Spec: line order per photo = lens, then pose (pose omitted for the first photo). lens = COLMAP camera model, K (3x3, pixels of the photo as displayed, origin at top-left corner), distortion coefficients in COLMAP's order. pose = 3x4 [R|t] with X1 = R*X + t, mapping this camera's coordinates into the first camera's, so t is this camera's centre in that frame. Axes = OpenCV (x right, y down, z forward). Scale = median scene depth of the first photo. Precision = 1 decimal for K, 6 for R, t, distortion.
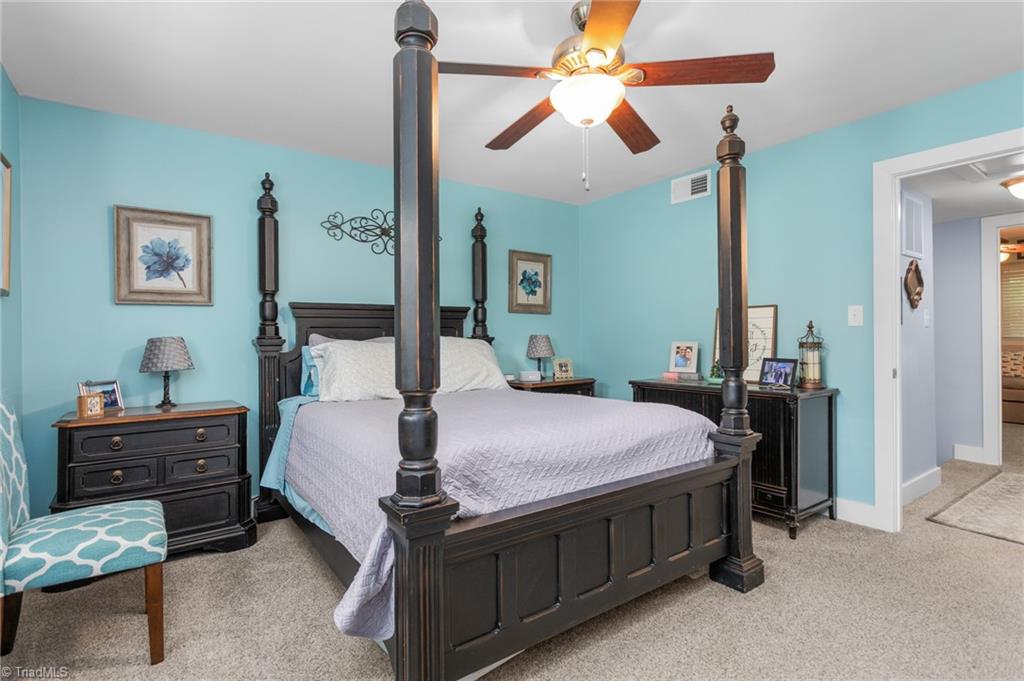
lens RADIAL K [[493.8, 0, 508.3], [0, 493.8, 336.3], [0, 0, 1]] dist [0.002220, 0.000638]
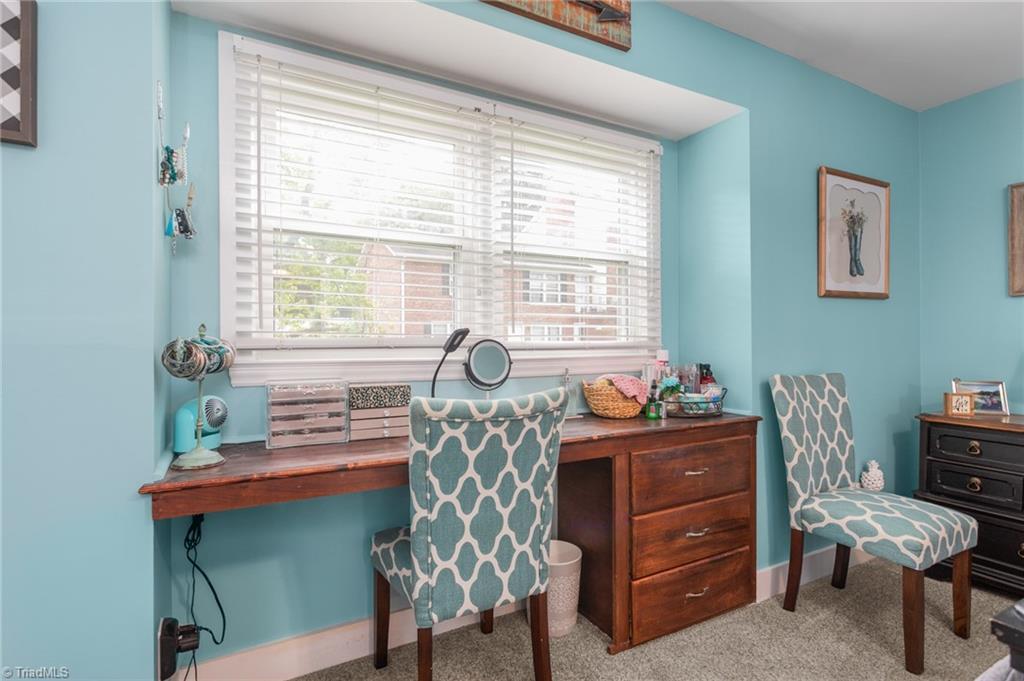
lens RADIAL K [[493.8, 0, 509.3], [0, 493.8, 343.1], [0, 0, 1]] dist [0.002220, 0.000638]
pose [[-0.132922, 0.009057, -0.991085, 0.327170], [0.006877, 0.999943, 0.008216, 0.008249], [0.991103, -0.005723, -0.132976, 0.348959]]
